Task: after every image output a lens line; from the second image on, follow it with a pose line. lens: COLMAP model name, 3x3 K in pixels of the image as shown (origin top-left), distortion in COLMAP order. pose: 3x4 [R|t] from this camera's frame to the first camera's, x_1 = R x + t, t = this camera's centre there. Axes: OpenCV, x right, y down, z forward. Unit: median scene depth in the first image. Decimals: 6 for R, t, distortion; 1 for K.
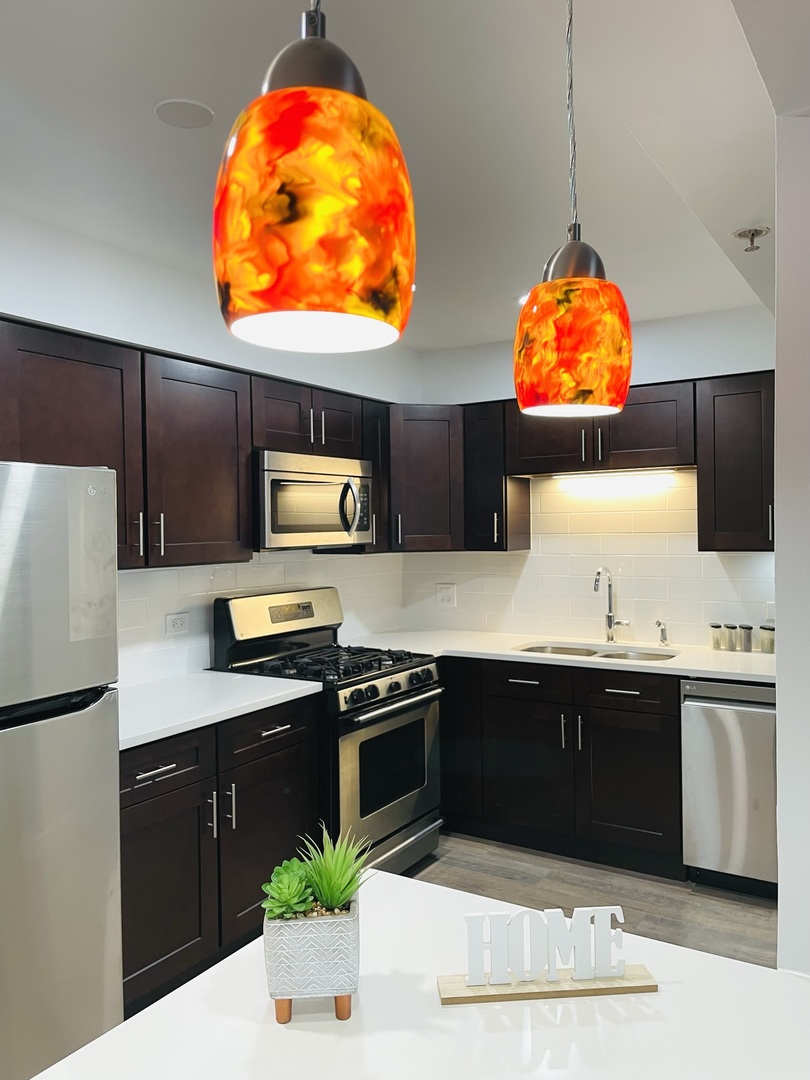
lens RADIAL K [[814.7, 0, 411.0], [0, 814.7, 538.4], [0, 0, 1]] dist [0.063918, -0.074163]
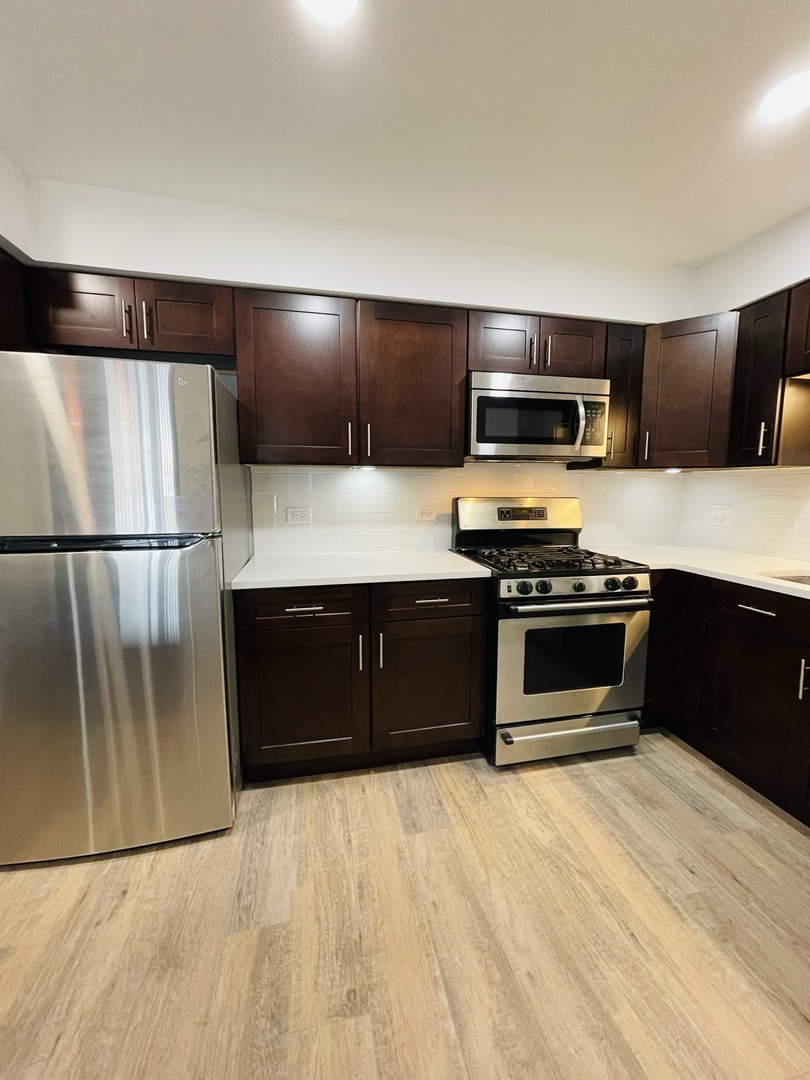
lens RADIAL K [[433.0, 0, 408.3], [0, 433.0, 533.8], [0, 0, 1]] dist [-0.005324, 0.000390]
pose [[0.698819, 0.093775, -0.709125, 0.226500], [-0.023562, 0.993849, 0.108207, 0.061438], [0.714911, -0.058908, 0.696730, 0.482237]]
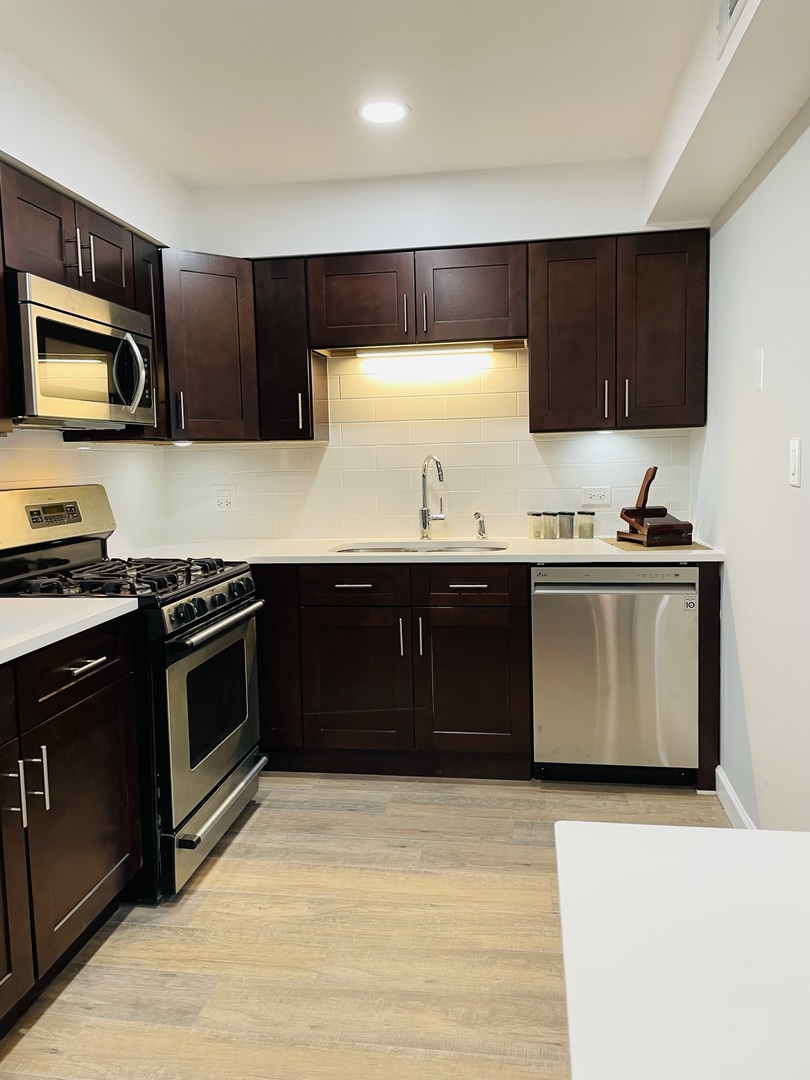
lens RADIAL K [[814.7, 0, 399.4], [0, 814.7, 529.1], [0, 0, 1]] dist [0.063918, -0.074163]
pose [[0.921018, -0.042941, 0.387145, -0.168592], [0.016912, 0.997376, 0.070391, 0.064808], [-0.389152, -0.058284, 0.919328, 0.225955]]
